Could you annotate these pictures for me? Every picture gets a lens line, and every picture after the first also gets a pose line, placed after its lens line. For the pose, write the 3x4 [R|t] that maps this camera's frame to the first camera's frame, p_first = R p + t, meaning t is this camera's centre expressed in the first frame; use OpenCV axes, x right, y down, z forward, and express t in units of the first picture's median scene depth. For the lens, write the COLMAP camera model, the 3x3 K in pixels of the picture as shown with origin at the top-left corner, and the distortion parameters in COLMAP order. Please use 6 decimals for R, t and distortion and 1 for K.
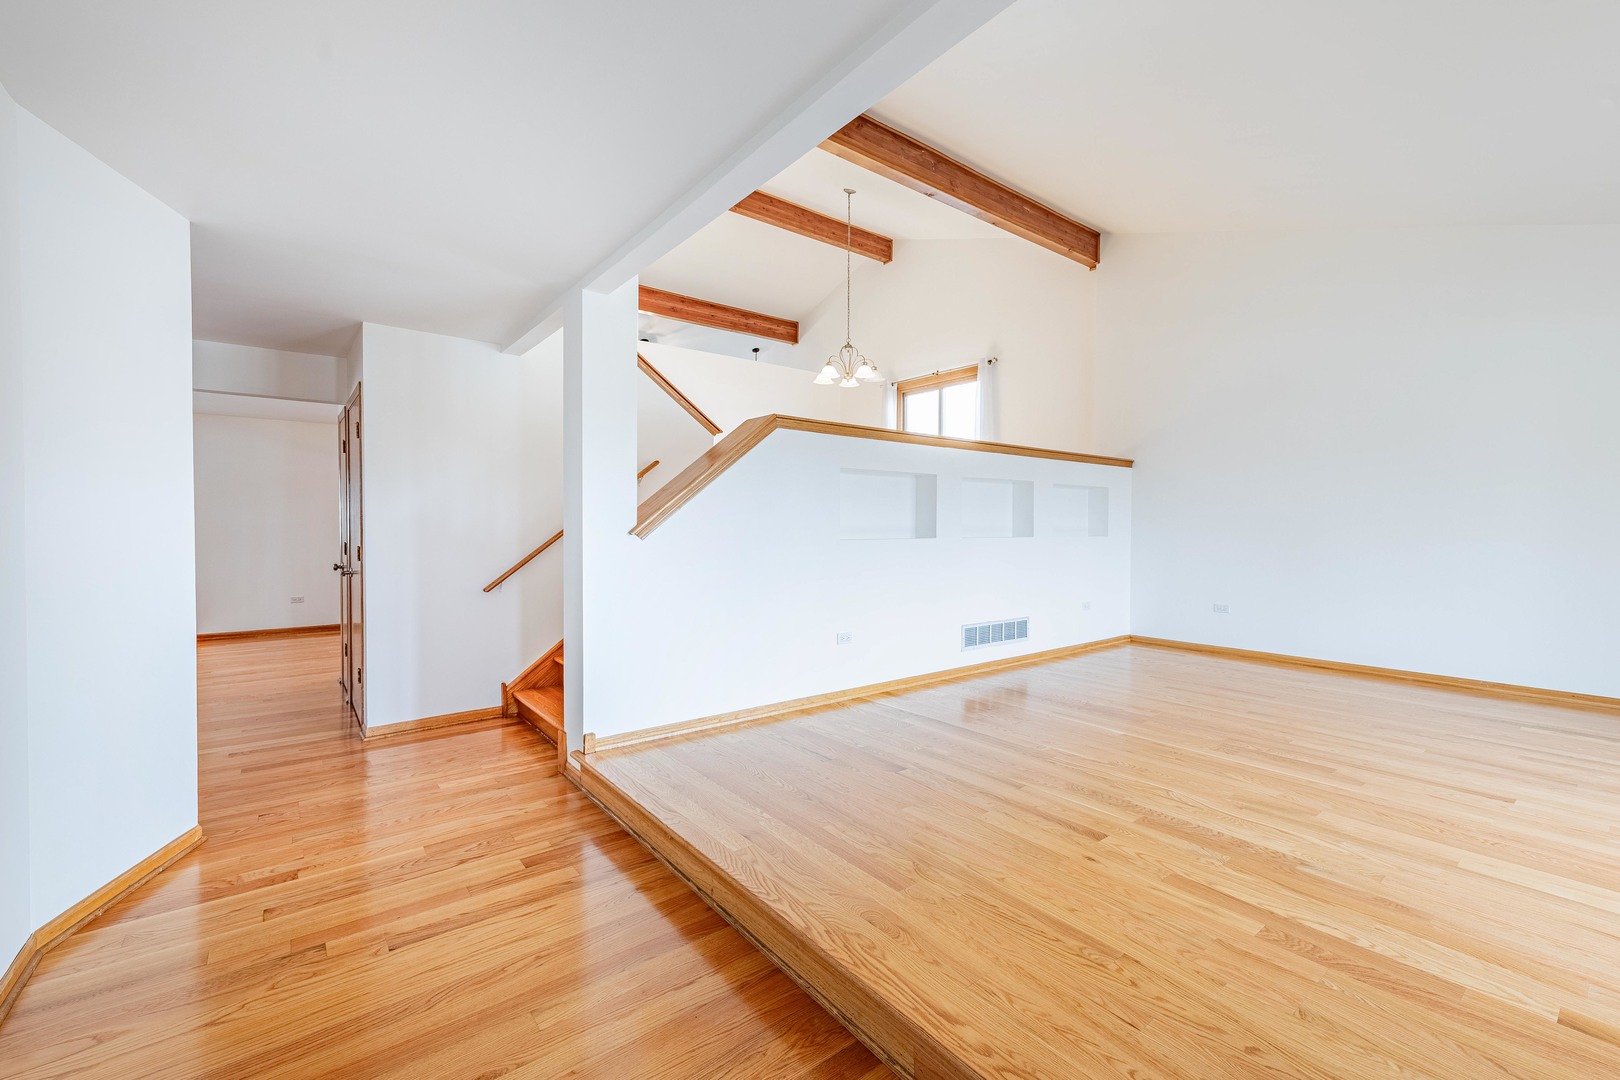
lens RADIAL K [[677.7, 0, 811.1], [0, 677.7, 532.0], [0, 0, 1]] dist [0.035022, -0.000107]
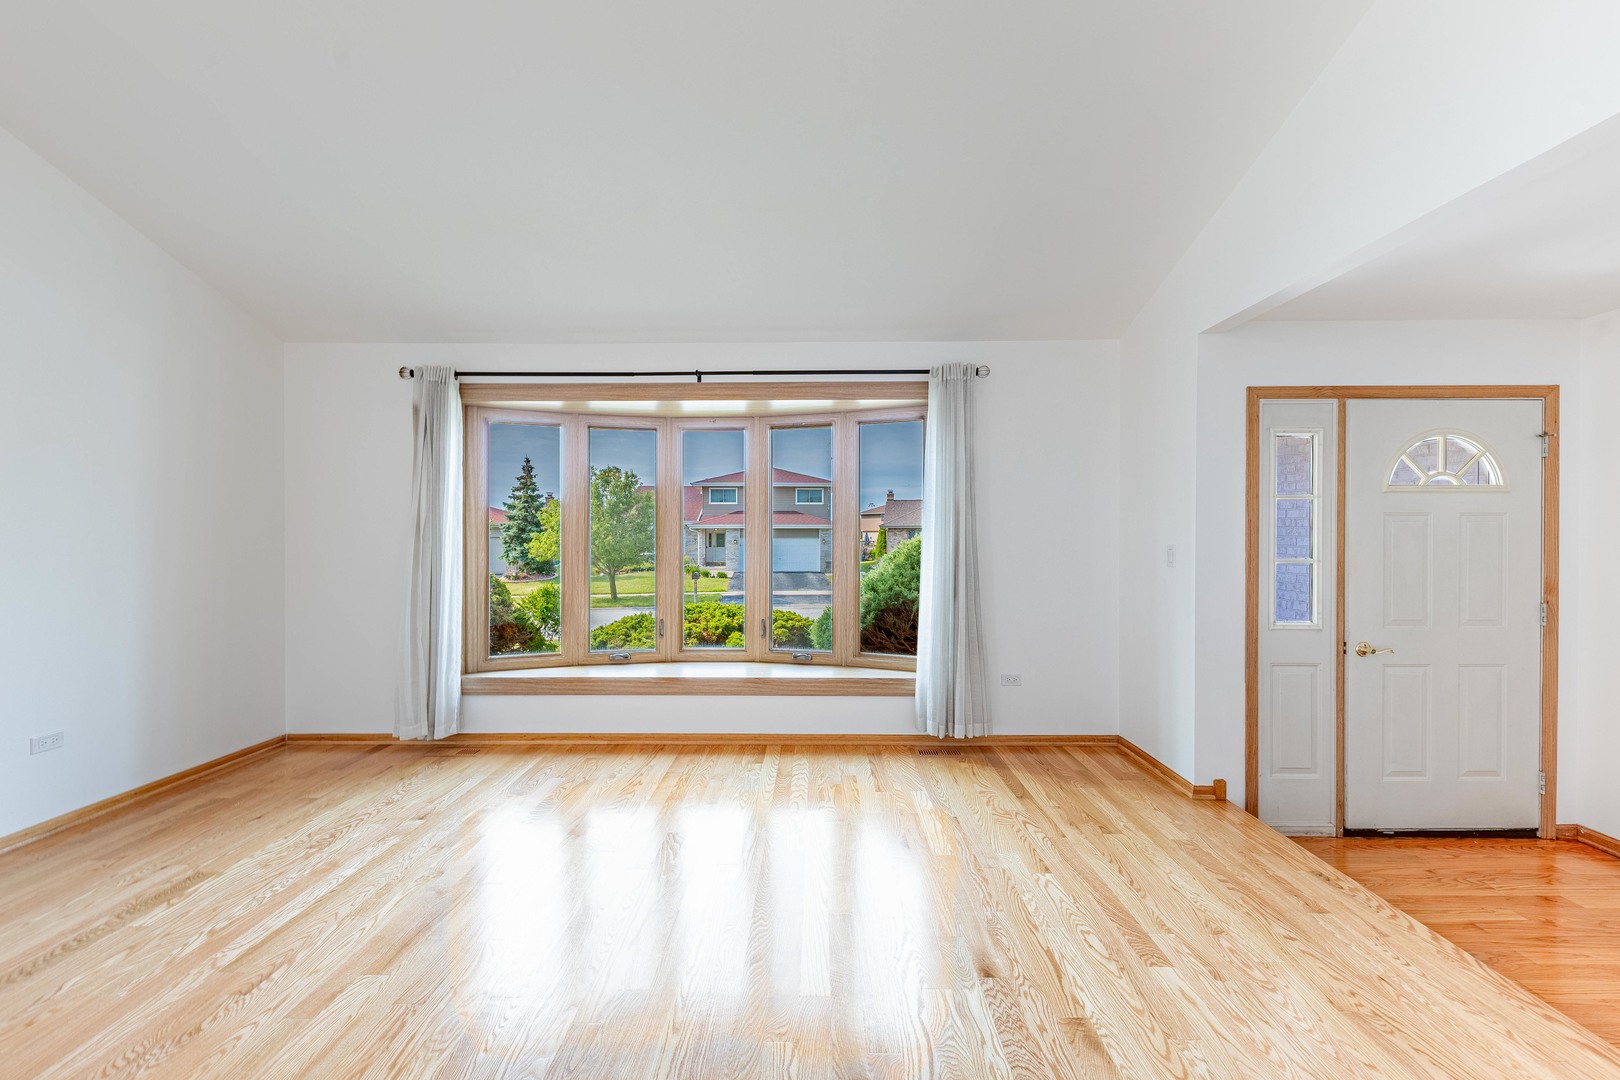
lens RADIAL K [[654.9, 0, 820.6], [0, 654.9, 544.8], [0, 0, 1]] dist [0.001325, -0.000320]
pose [[-0.785406, -0.007191, 0.618940, 0.272138], [0.001737, 0.999903, 0.013820, -0.064324], [-0.618979, 0.011929, -0.785317, 1.332206]]
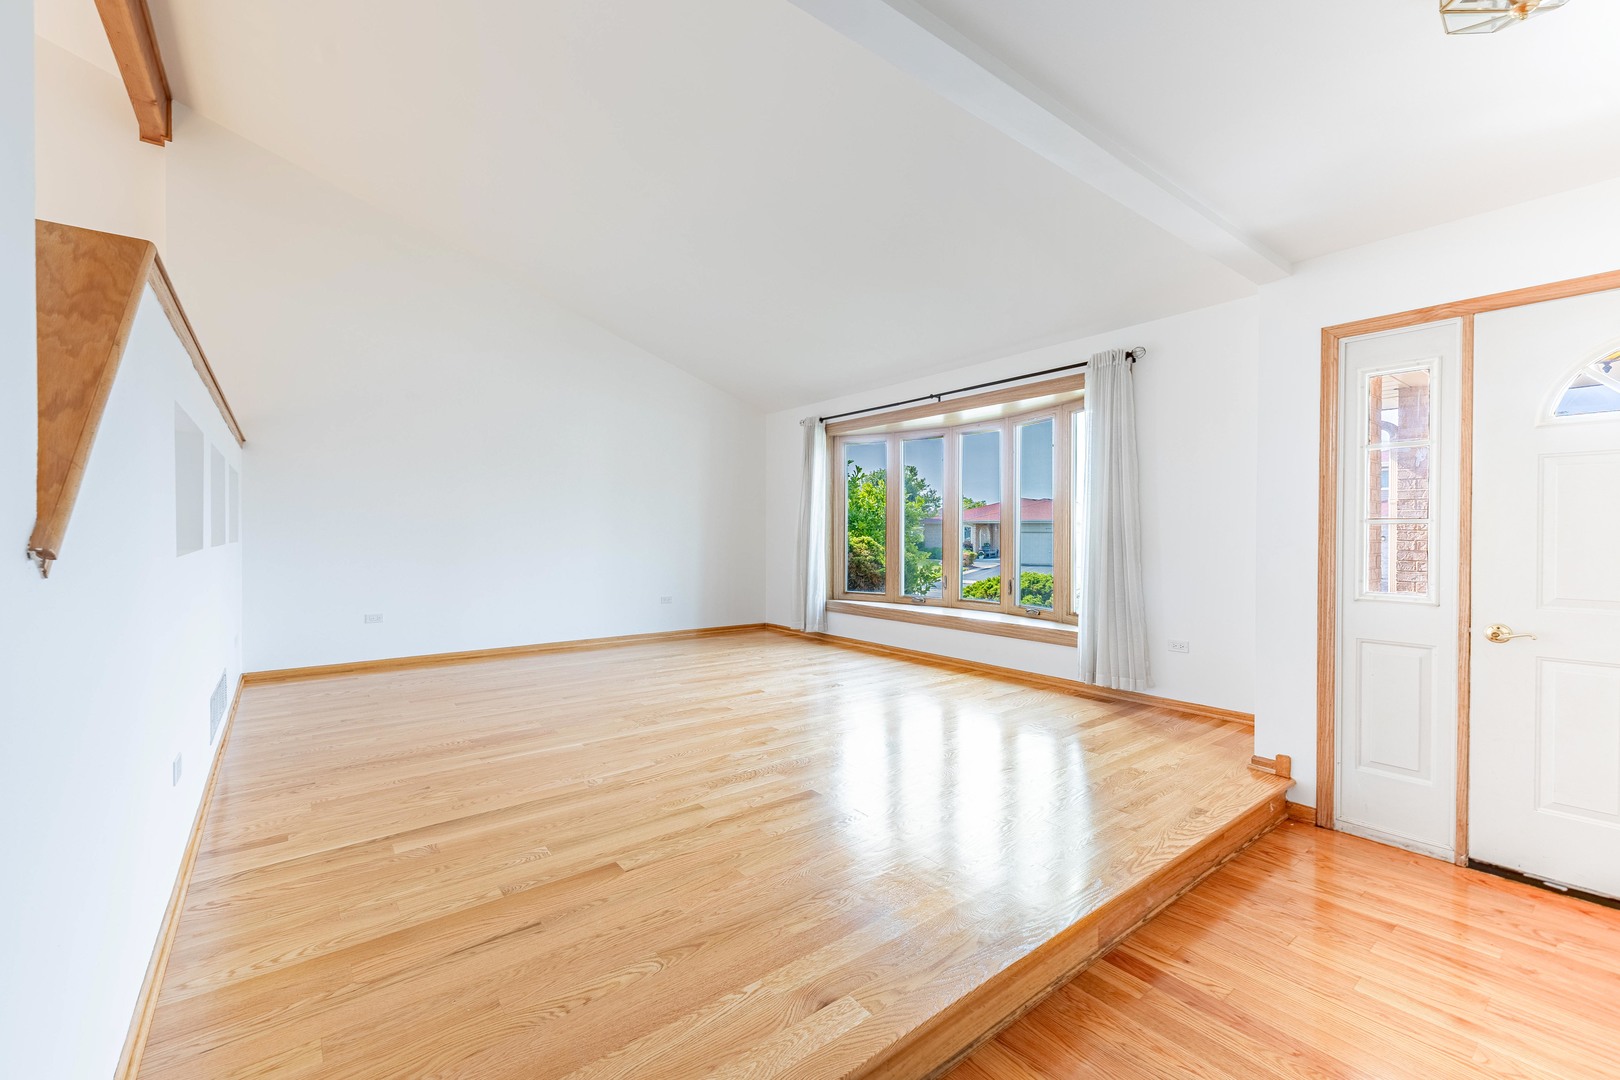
lens RADIAL K [[668.9, 0, 810.0], [0, 668.9, 537.9], [0, 0, 1]] dist [0.006531, -0.003804]
pose [[-0.012794, -0.005976, 0.999900, -0.593410], [0.000276, 0.999982, 0.005980, -0.003116], [-0.999918, 0.000352, -0.012792, 0.828328]]
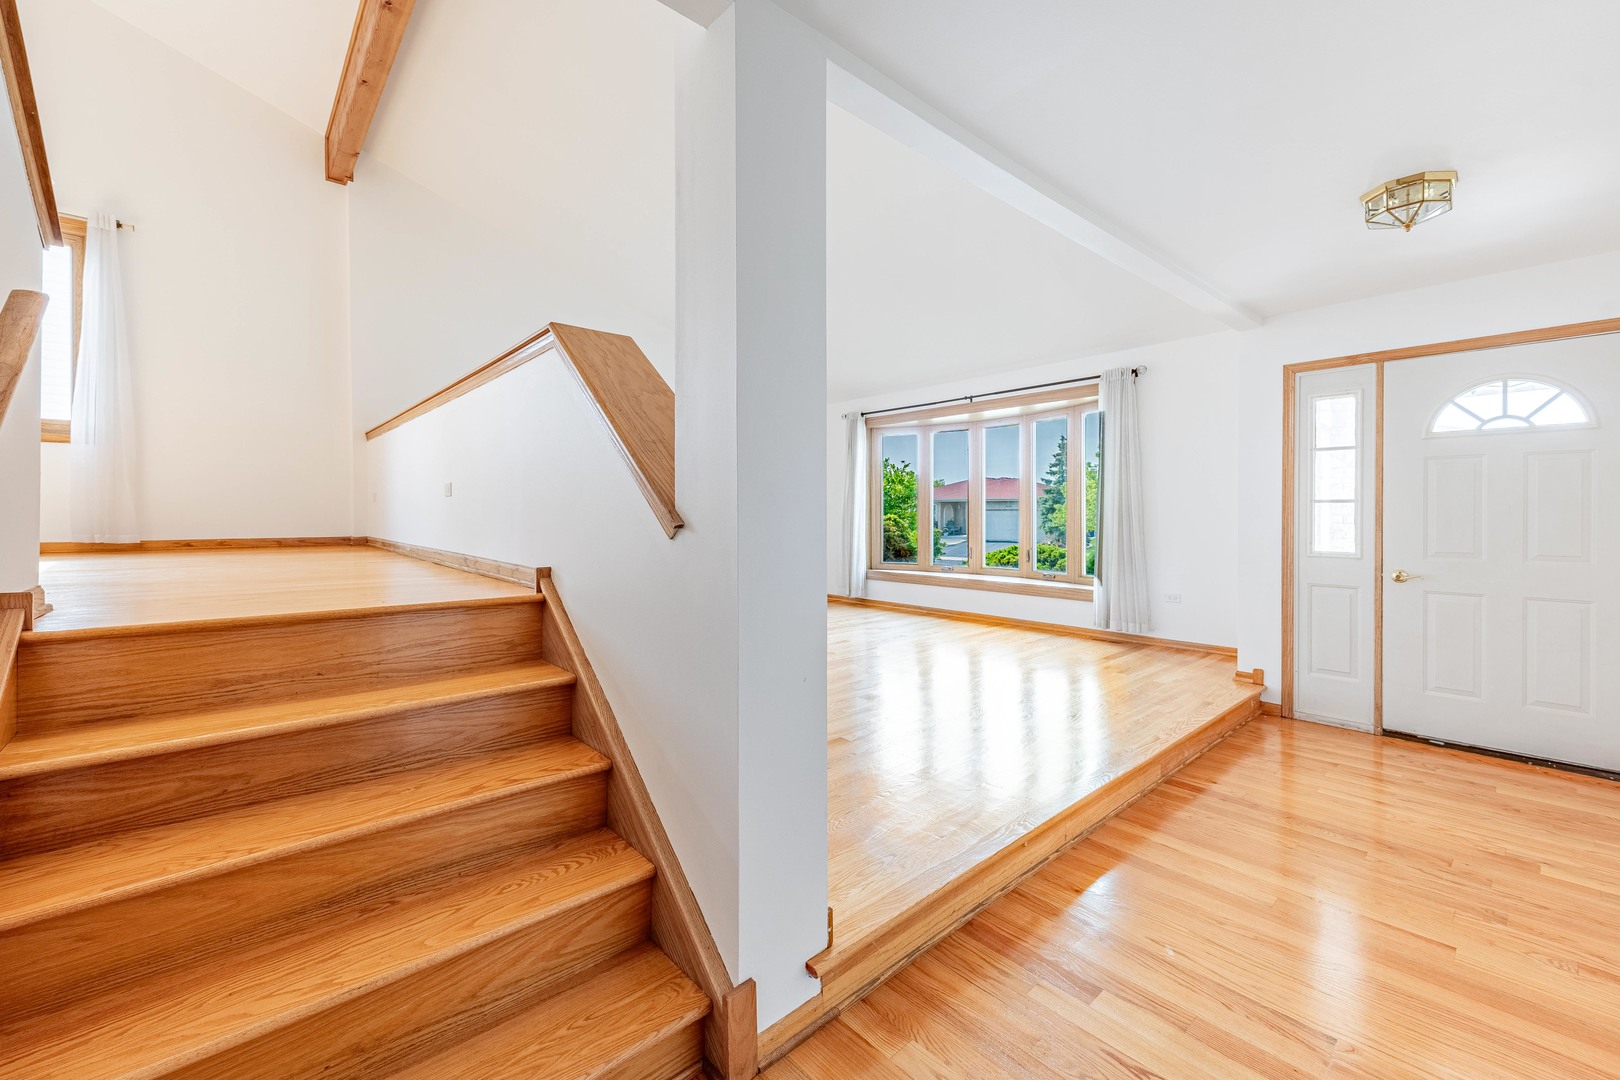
lens RADIAL K [[663.7, 0, 825.5], [0, 663.7, 517.7], [0, 0, 1]] dist [0.004918, 0.000244]
pose [[-0.092657, -0.007208, 0.995672, -0.908044], [0.006519, 0.999948, 0.007846, -0.004953], [-0.995677, 0.007218, -0.092605, 1.142571]]
